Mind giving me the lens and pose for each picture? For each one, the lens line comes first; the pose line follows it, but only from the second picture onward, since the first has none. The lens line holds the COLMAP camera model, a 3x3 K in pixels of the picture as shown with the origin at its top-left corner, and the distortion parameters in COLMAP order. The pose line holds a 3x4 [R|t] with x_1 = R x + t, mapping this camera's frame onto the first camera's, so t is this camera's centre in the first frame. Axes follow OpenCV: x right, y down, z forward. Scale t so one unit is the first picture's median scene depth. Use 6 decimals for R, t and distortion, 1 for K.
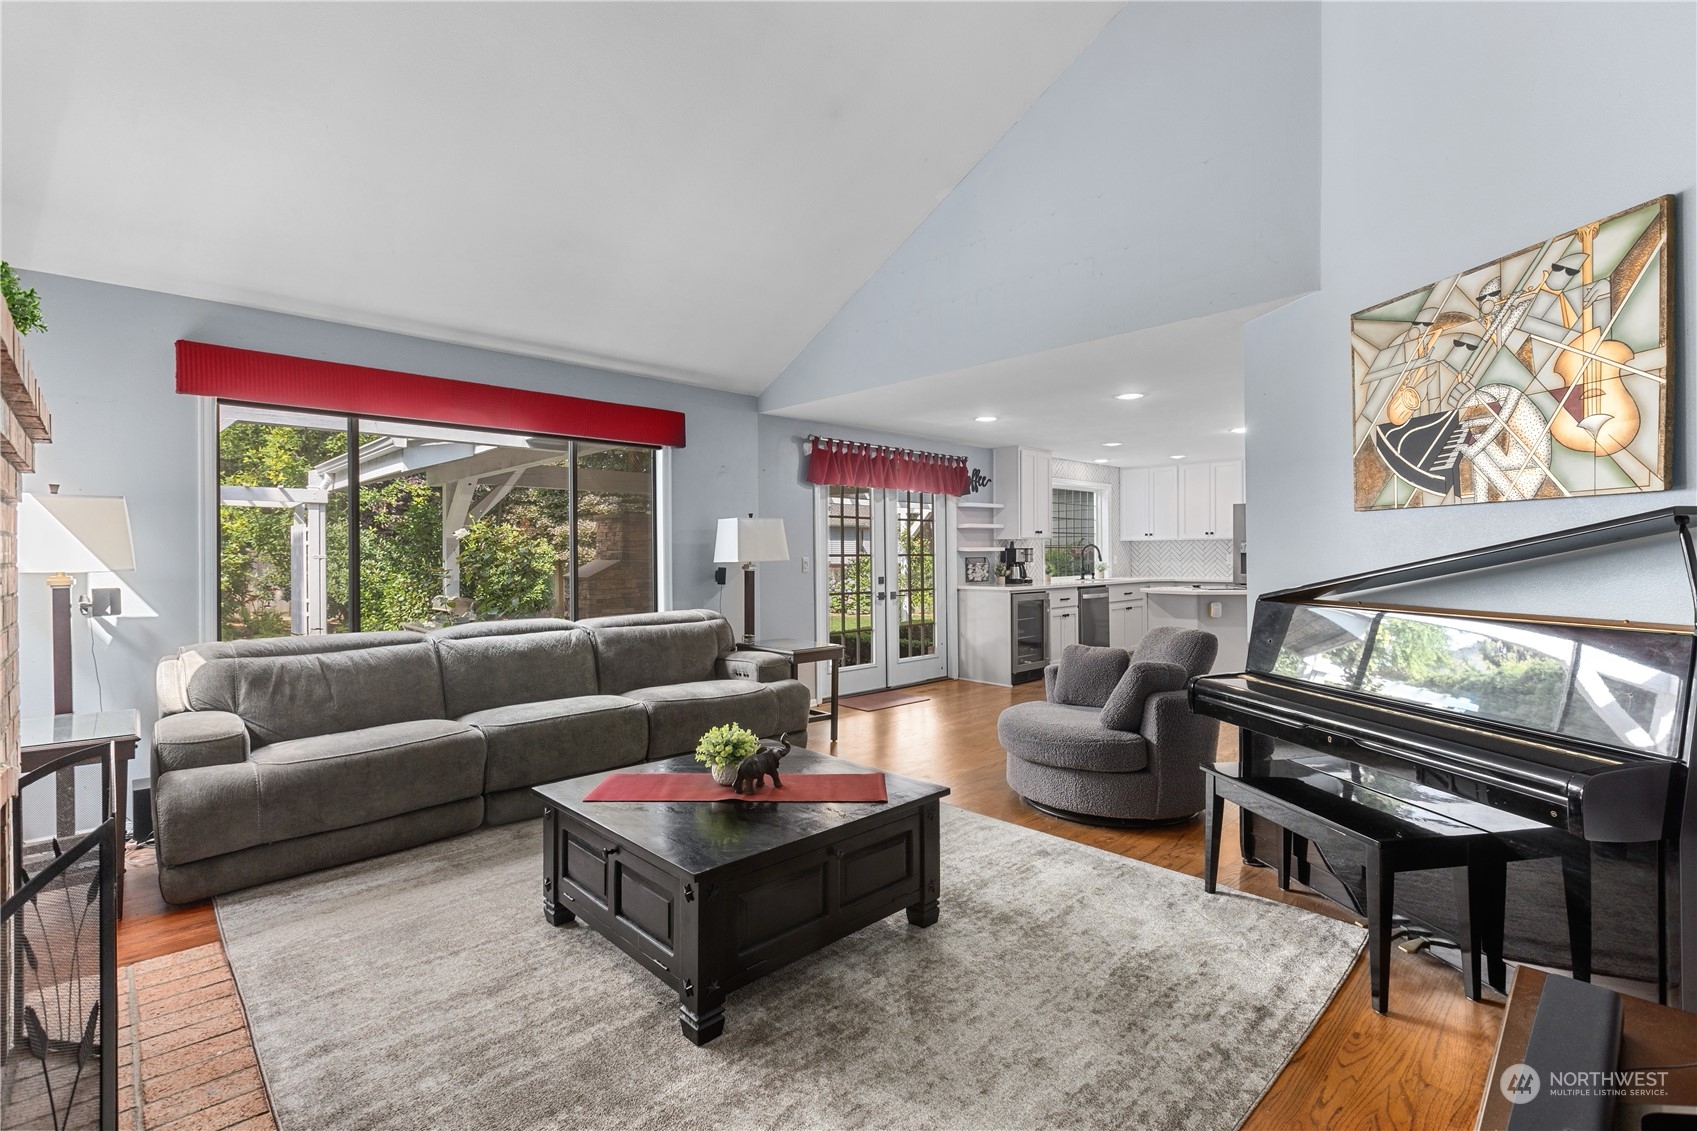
lens RADIAL K [[775.3, 0, 848.4], [0, 775.3, 558.3], [0, 0, 1]] dist [0.000094, 0.000002]
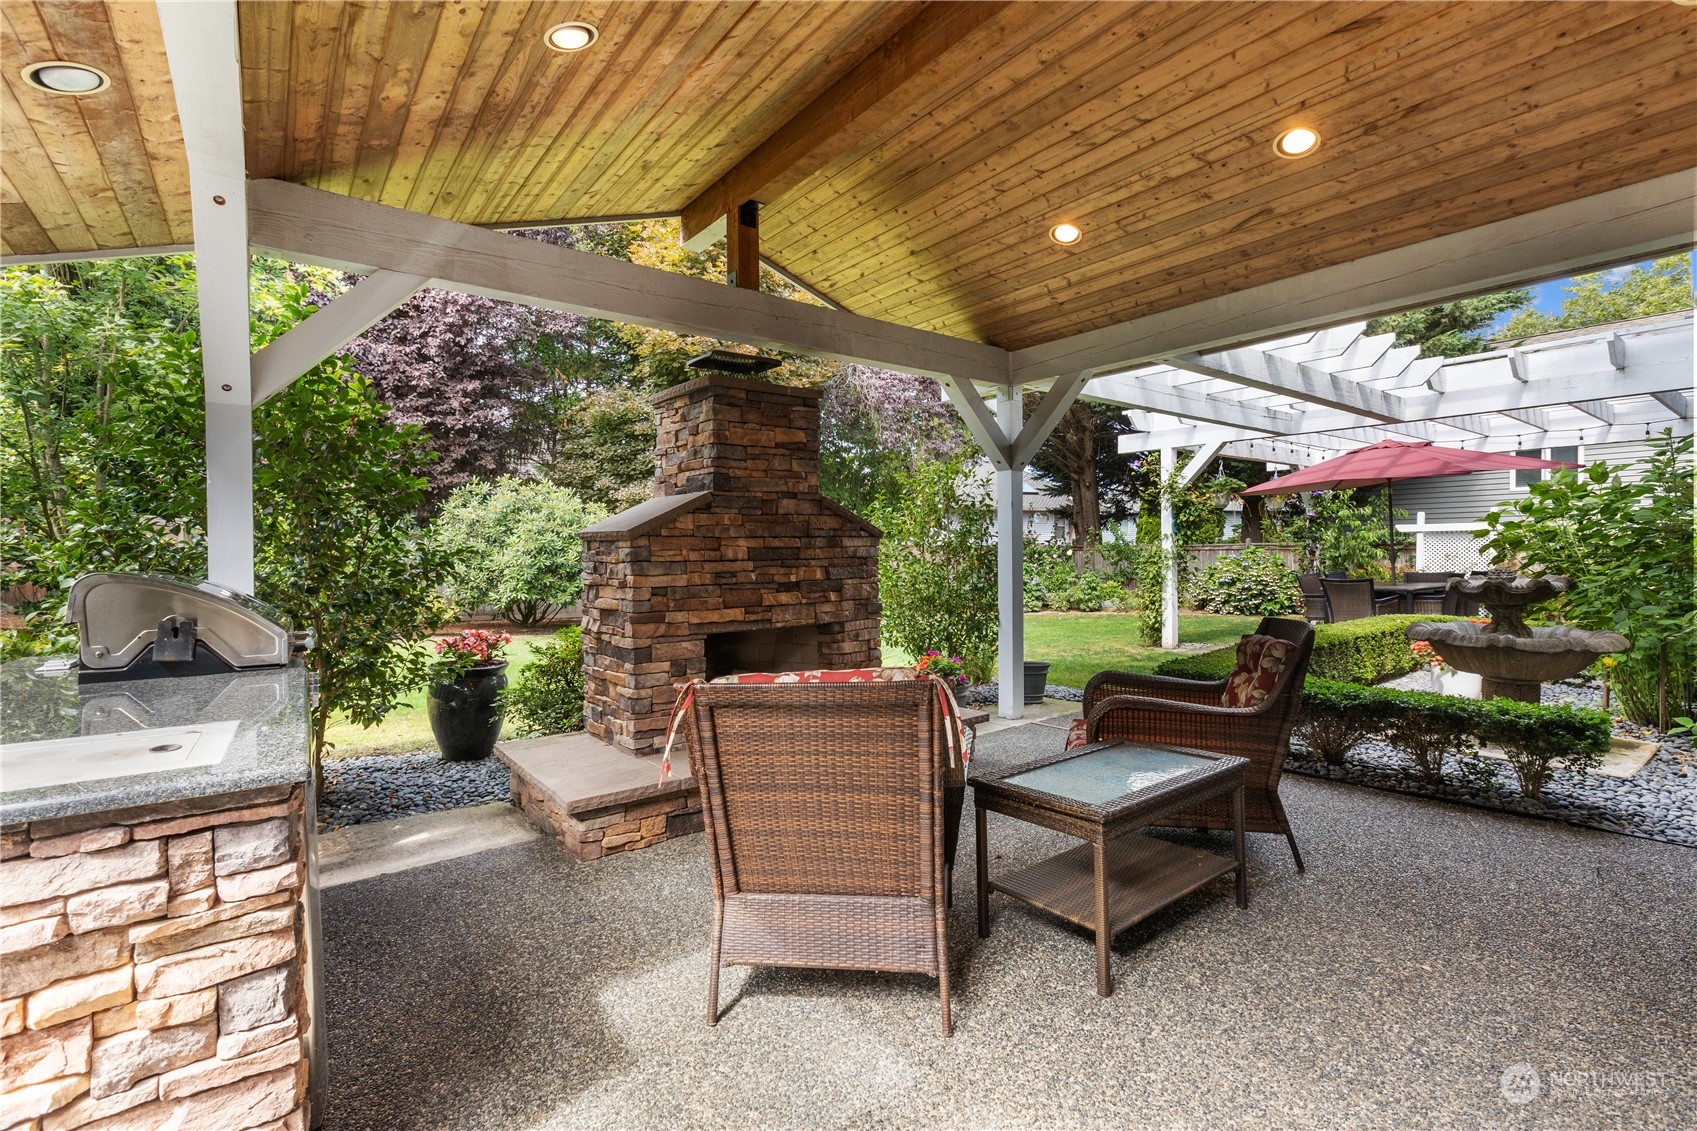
lens RADIAL K [[775.3, 0, 851.3], [0, 775.3, 560.8], [0, 0, 1]] dist [0.000094, 0.000002]
pose [[0.994142, -0.002241, -0.108059, -0.174406], [0.002958, 0.999975, 0.006475, 0.036438], [0.108042, -0.006756, 0.994123, 0.598040]]
